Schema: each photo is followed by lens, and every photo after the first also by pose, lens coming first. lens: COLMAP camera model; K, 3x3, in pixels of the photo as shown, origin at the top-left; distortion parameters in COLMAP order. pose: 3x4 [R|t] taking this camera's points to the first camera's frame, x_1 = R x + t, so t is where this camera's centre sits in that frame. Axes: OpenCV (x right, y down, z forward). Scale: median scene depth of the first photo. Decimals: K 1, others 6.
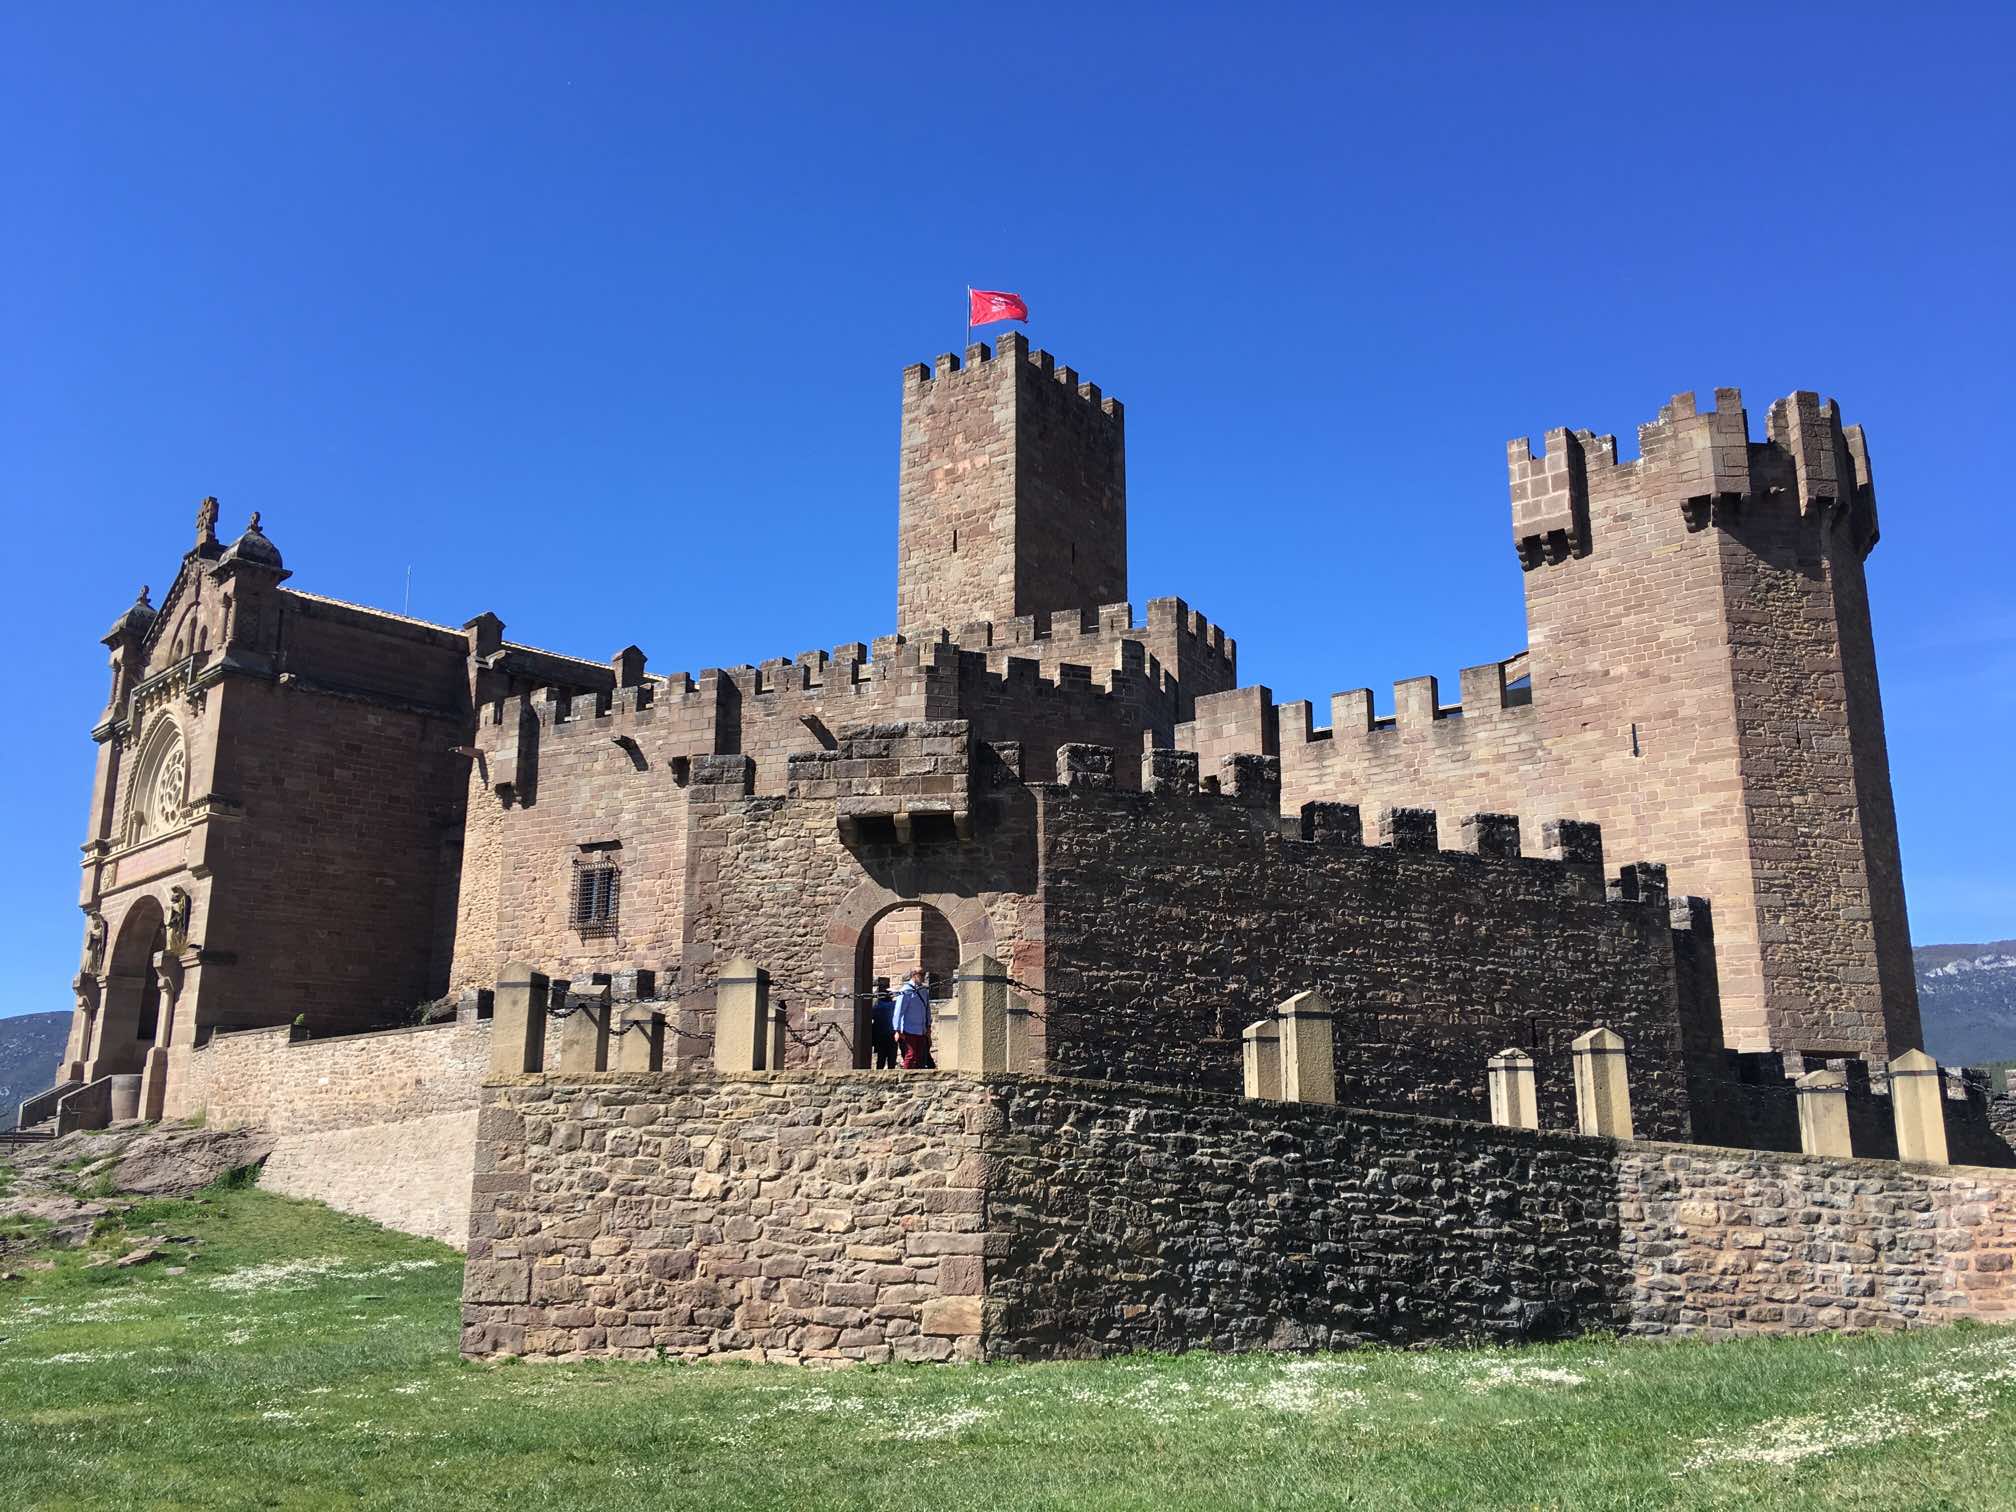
lens RADIAL K [[1700.2, 0, 1005.9], [0, 1700.2, 760.7], [0, 0, 1]] dist [0.109656, -0.151118]
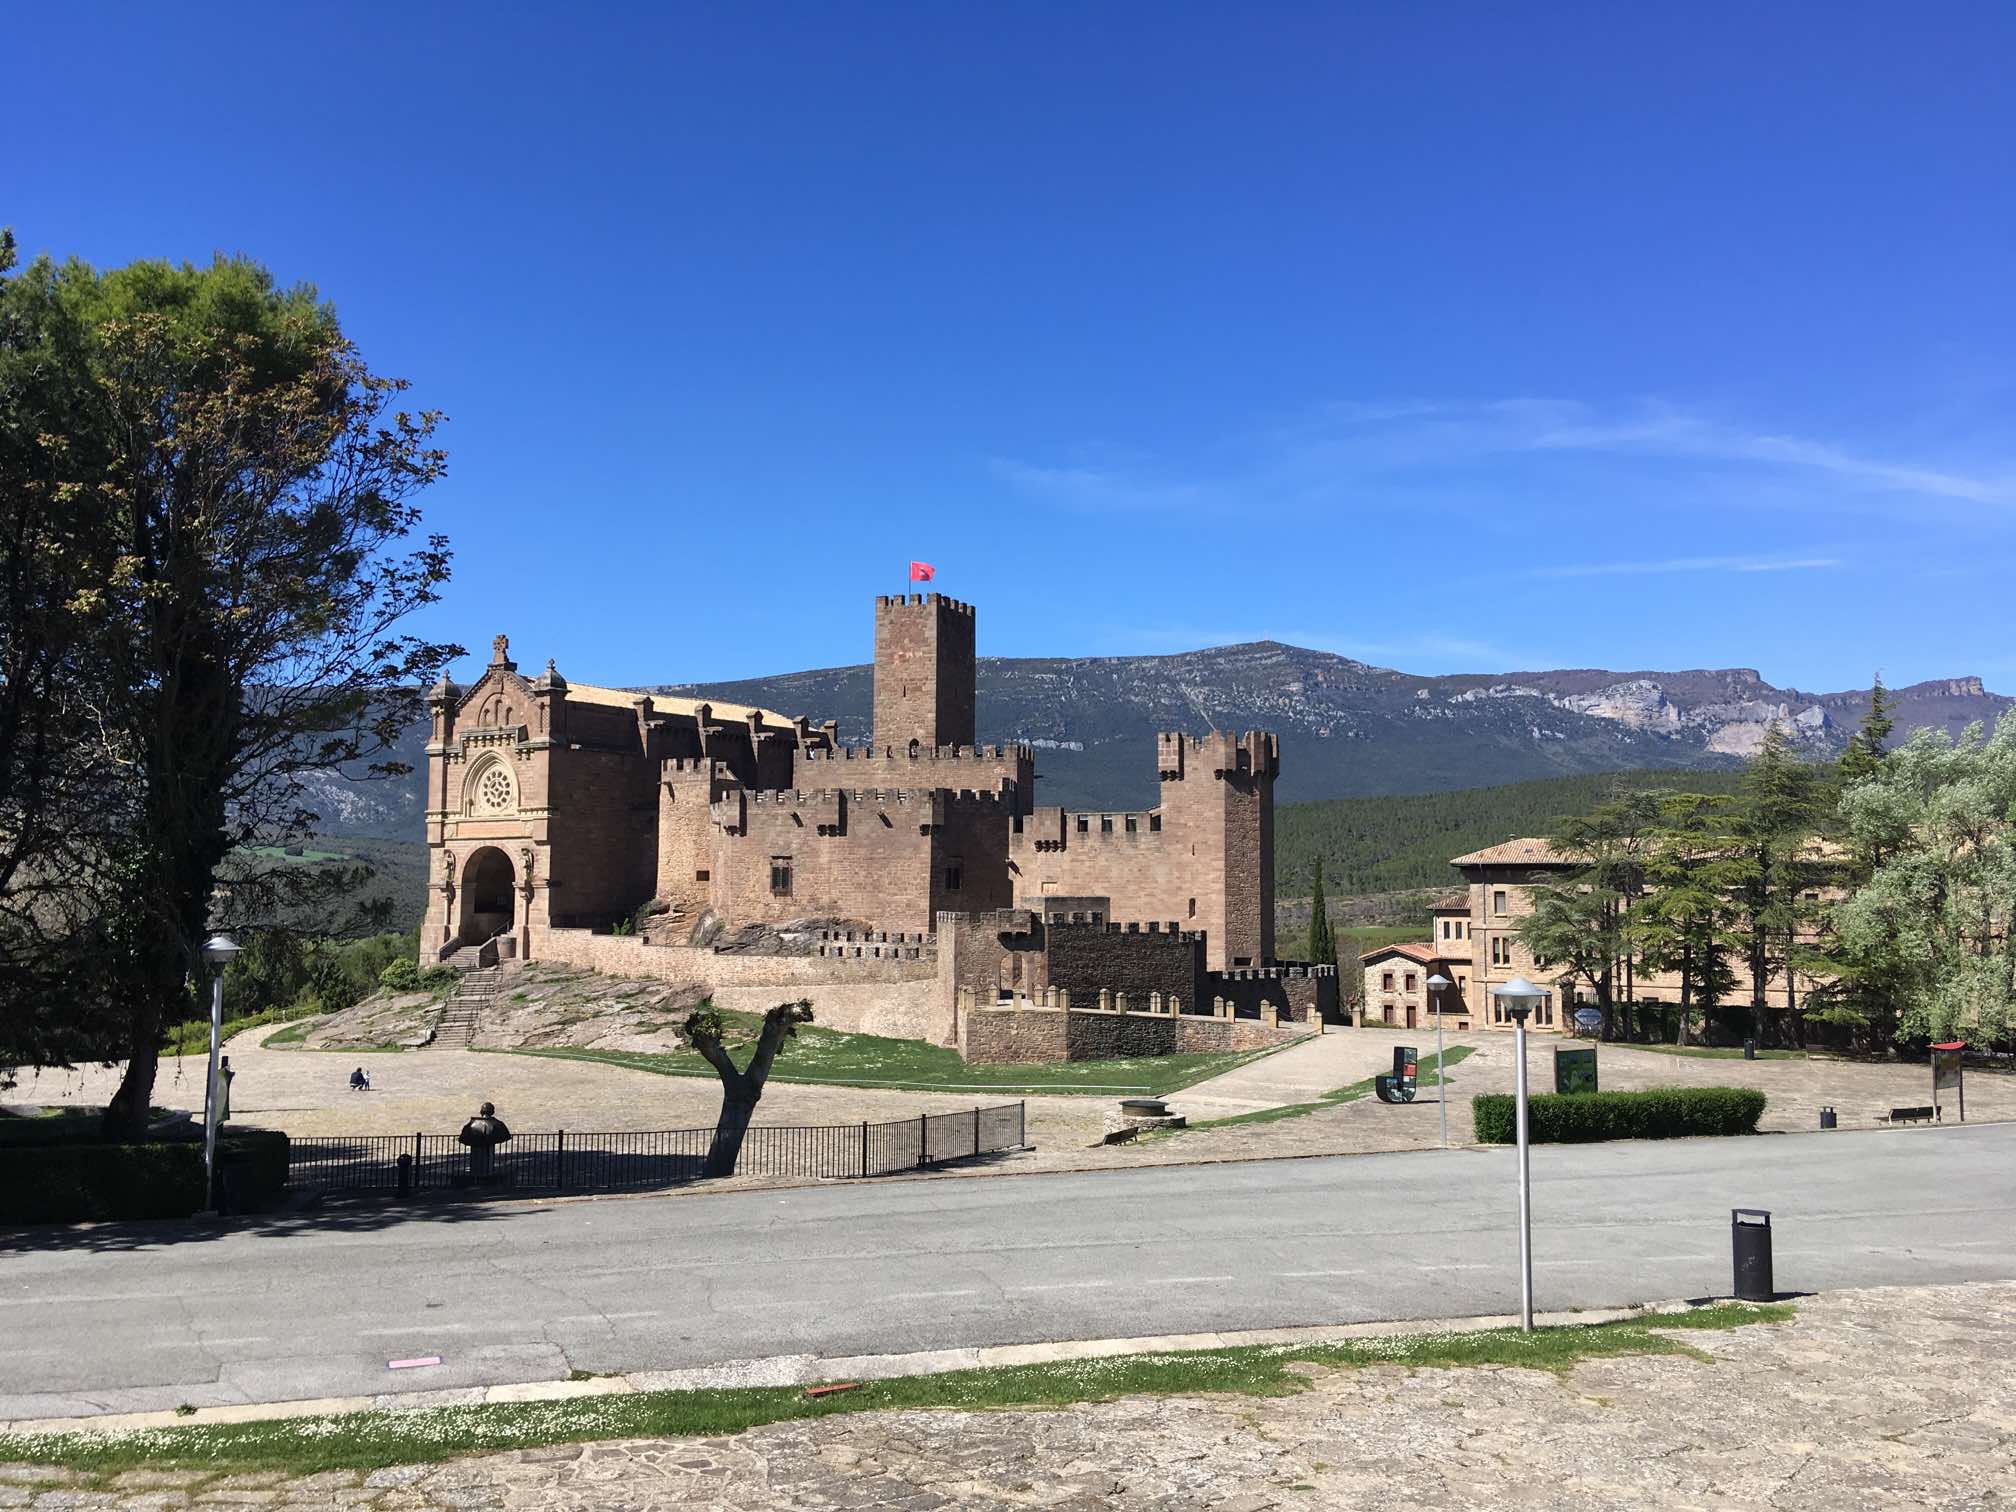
lens RADIAL K [[1700.2, 0, 1010.9], [0, 1700.2, 765.2], [0, 0, 1]] dist [0.109656, -0.151118]
pose [[0.972684, 0.015961, 0.231584, -0.574433], [-0.055688, 0.984545, 0.166044, -0.584680], [-0.225354, -0.174405, 0.958540, -1.586235]]
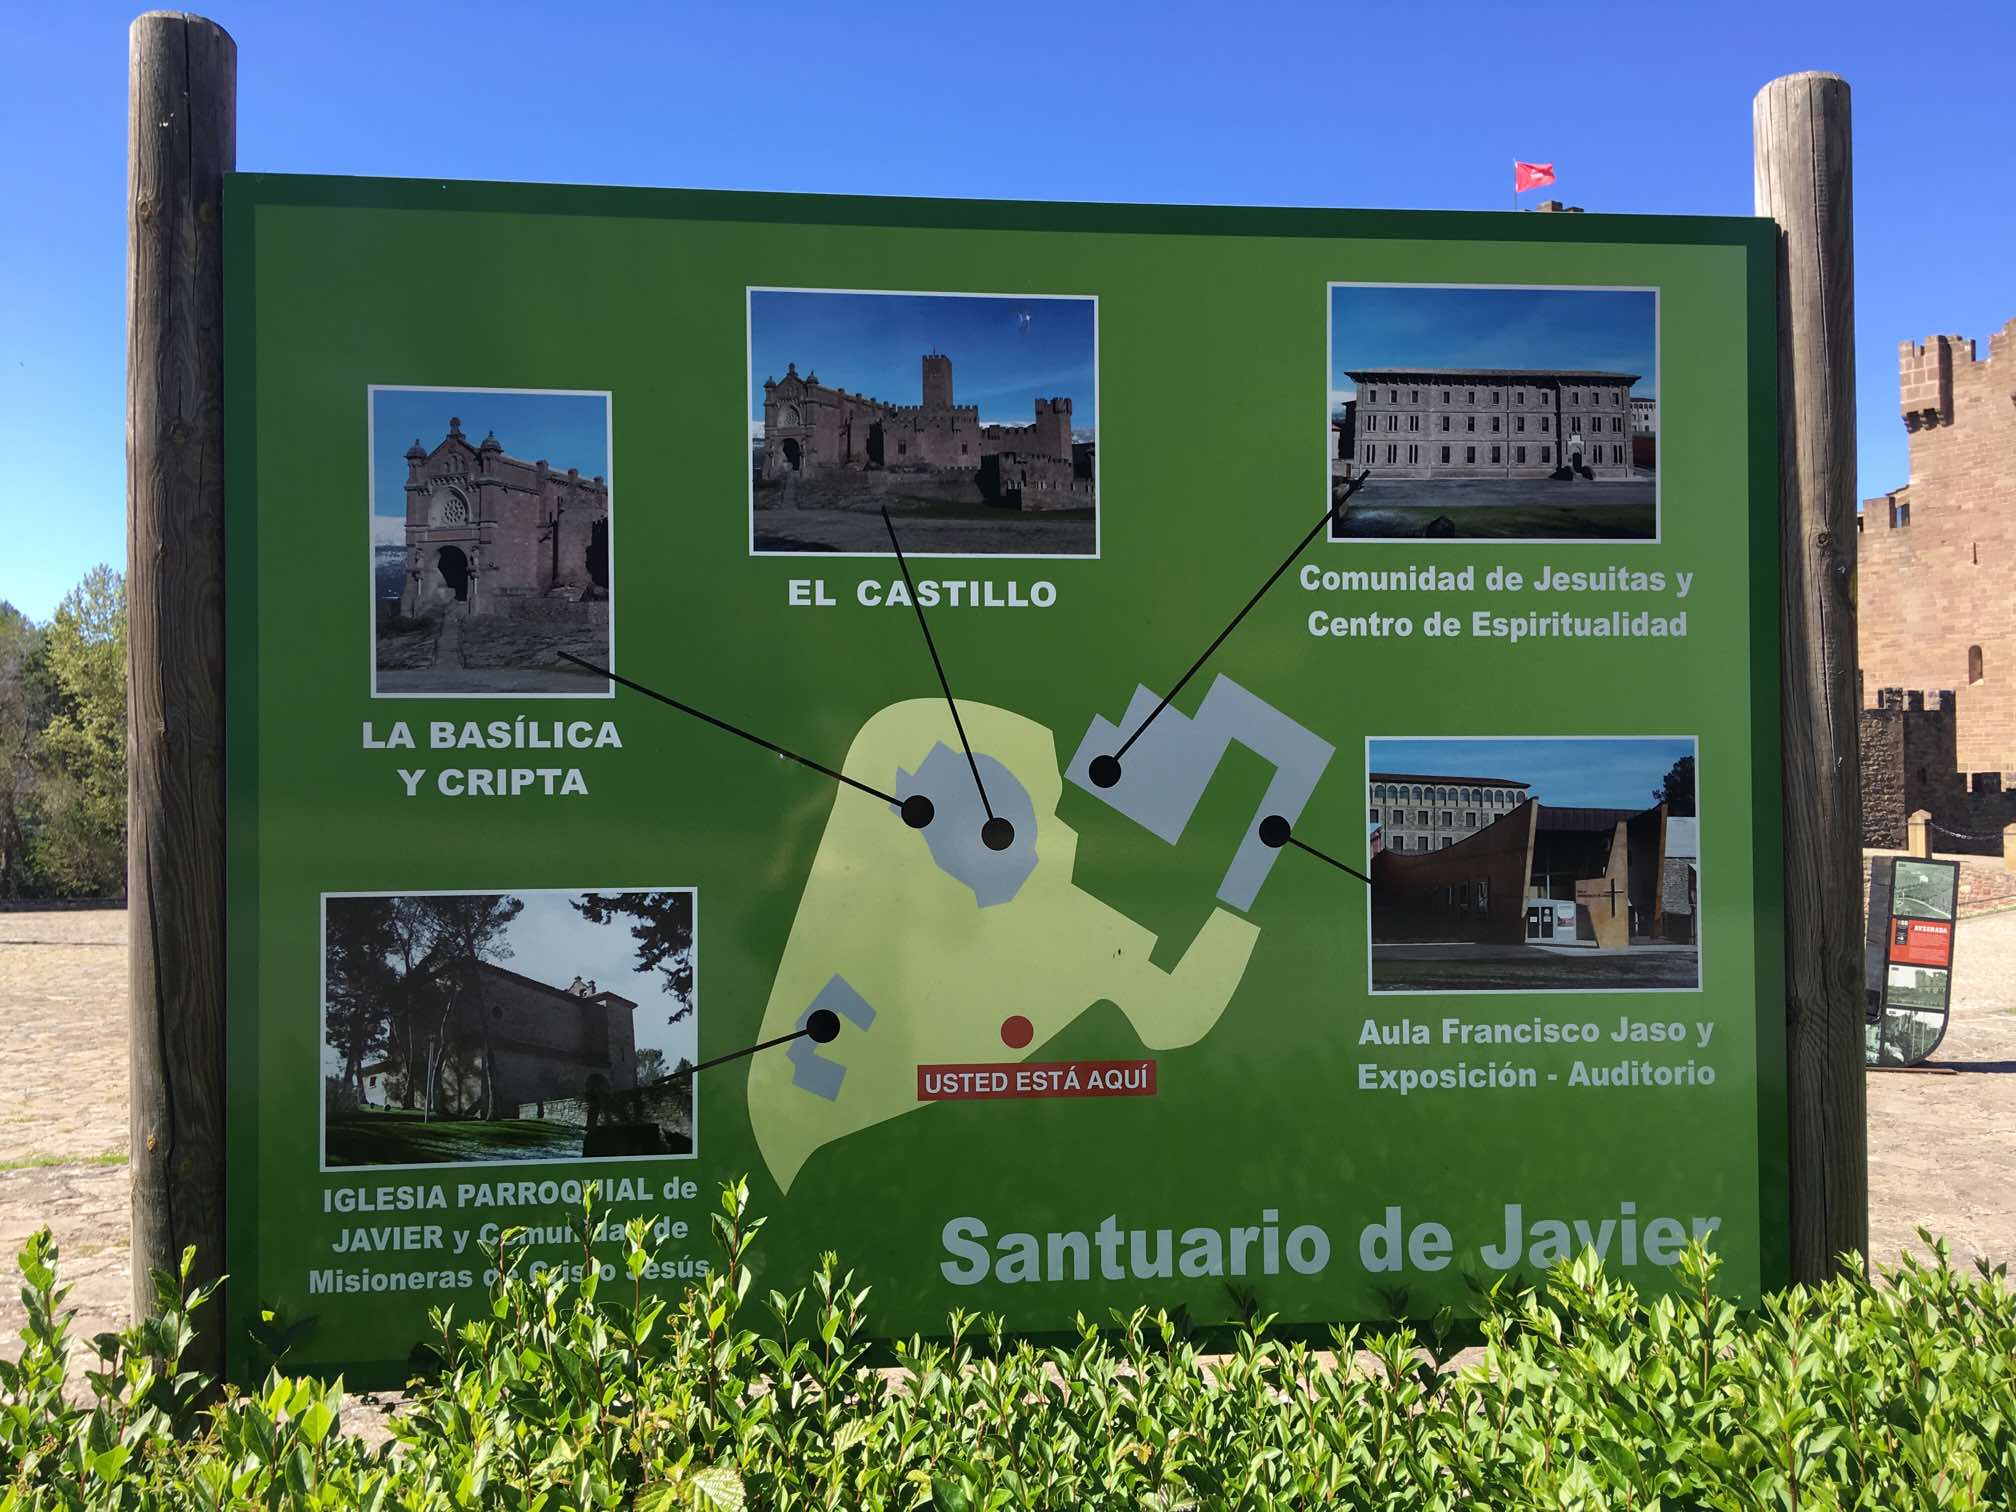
lens RADIAL K [[1700.2, 0, 1013.0], [0, 1700.2, 746.0], [0, 0, 1]] dist [0.109656, -0.151118]
pose [[0.946955, -0.024639, -0.320419, 0.042246], [0.096588, 0.972778, 0.210650, -0.241718], [0.306507, -0.230425, 0.923557, -0.696378]]
